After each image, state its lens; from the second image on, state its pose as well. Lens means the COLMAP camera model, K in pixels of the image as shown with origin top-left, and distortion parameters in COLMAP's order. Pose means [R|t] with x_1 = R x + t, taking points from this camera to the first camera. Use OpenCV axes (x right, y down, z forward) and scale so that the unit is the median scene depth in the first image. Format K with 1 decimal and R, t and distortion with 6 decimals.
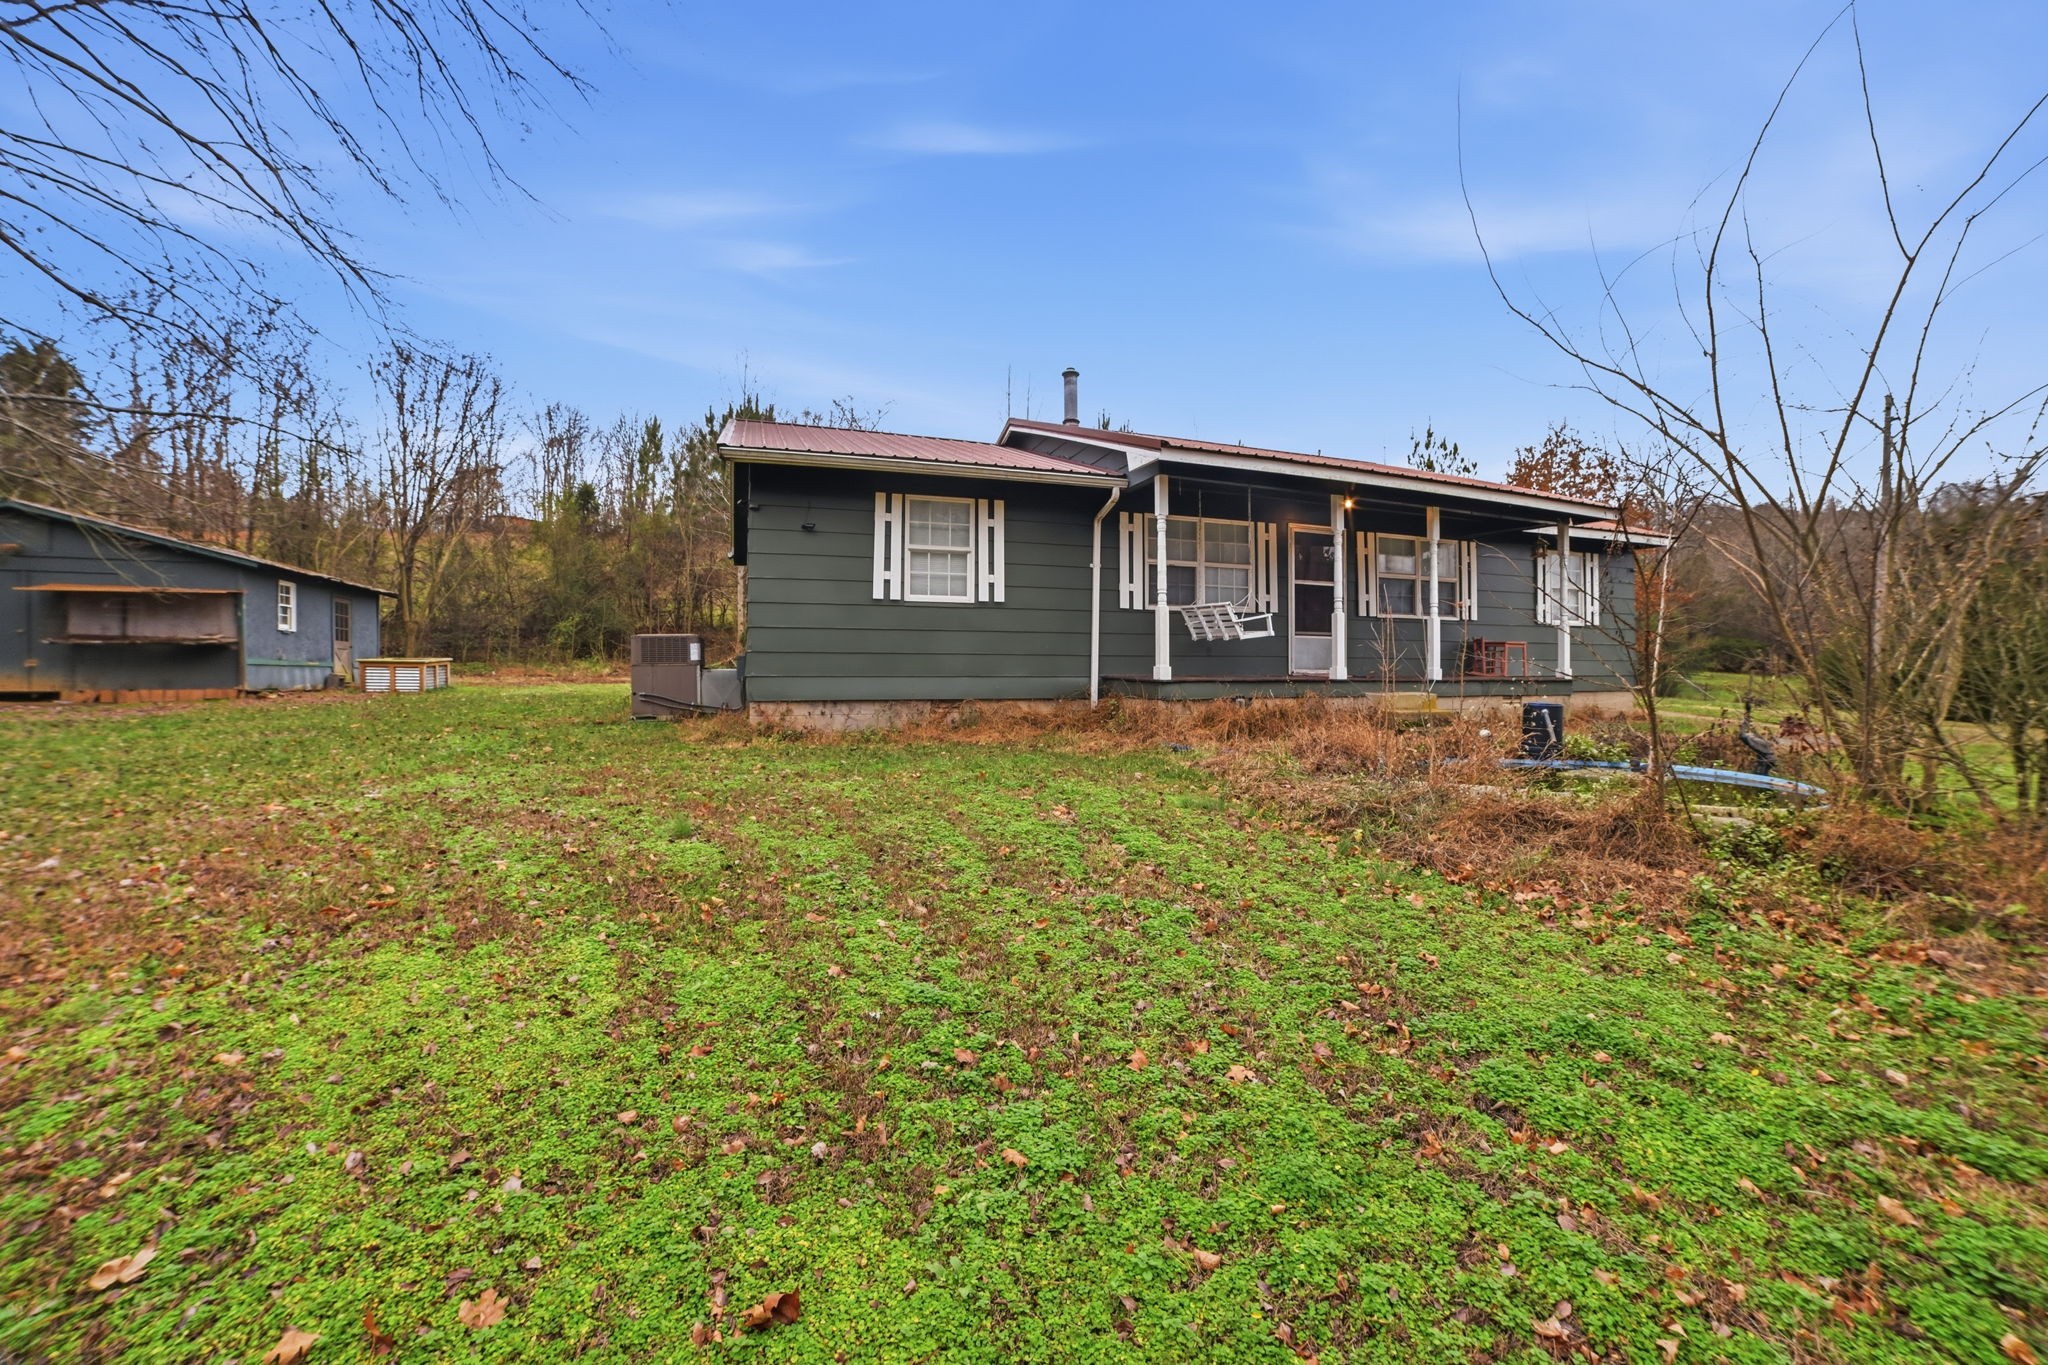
lens RADIAL K [[849.9, 0, 1024.7], [0, 849.9, 695.7], [0, 0, 1]] dist [-0.085462, 0.032736]
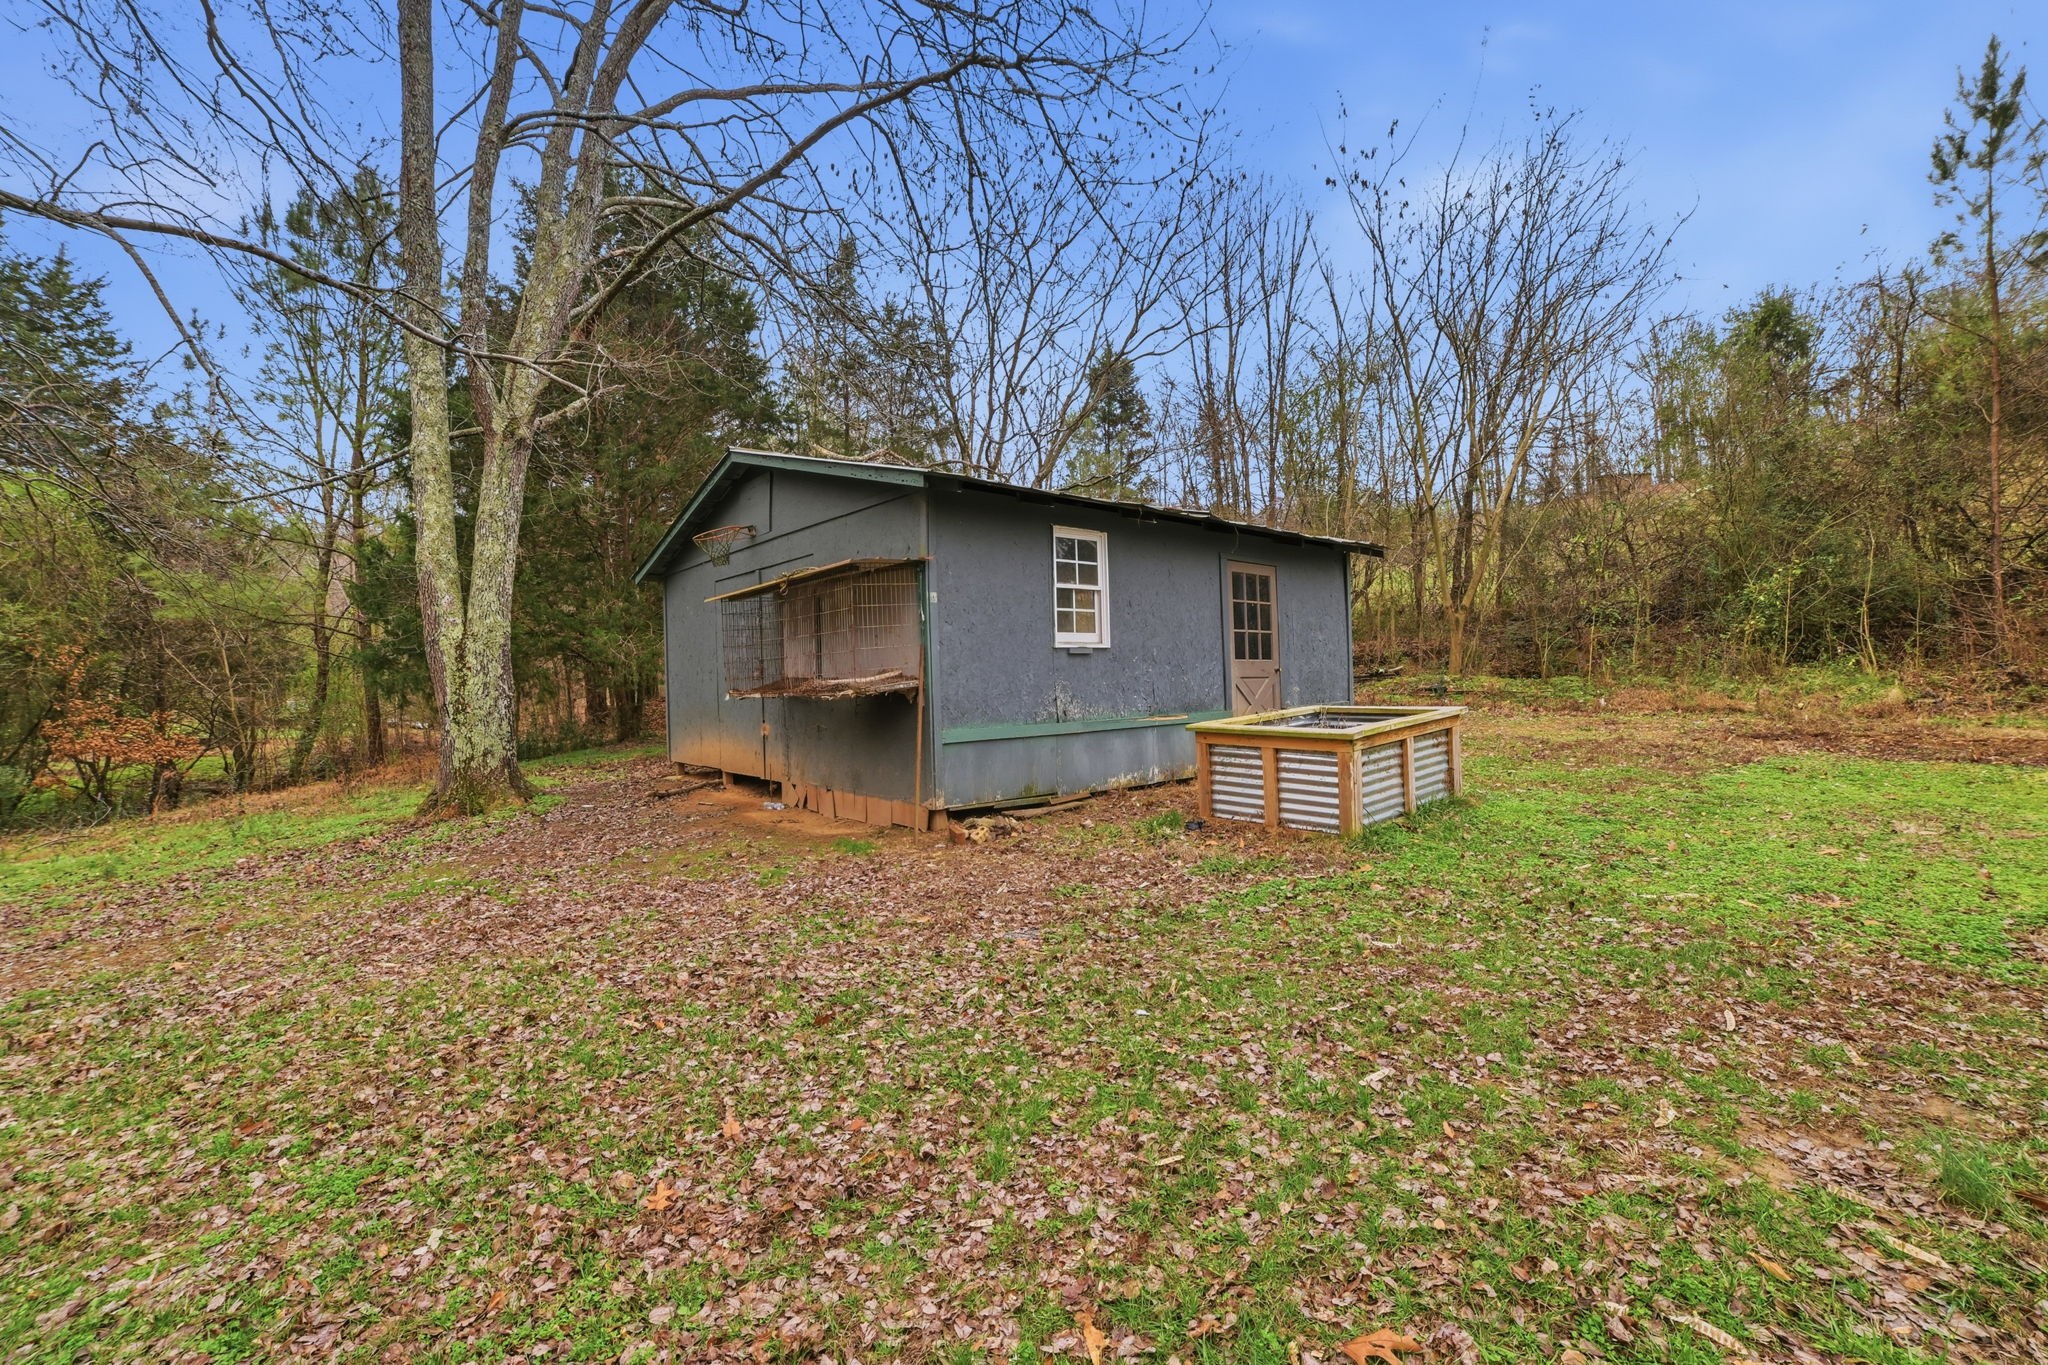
lens RADIAL K [[849.9, 0, 1024.7], [0, 849.9, 695.7], [0, 0, 1]] dist [-0.085462, 0.032736]
pose [[0.377459, 0.010514, -0.925967, -0.507773], [0.005639, 0.999891, 0.013652, -0.060444], [0.926009, -0.010375, 0.377358, 0.786788]]
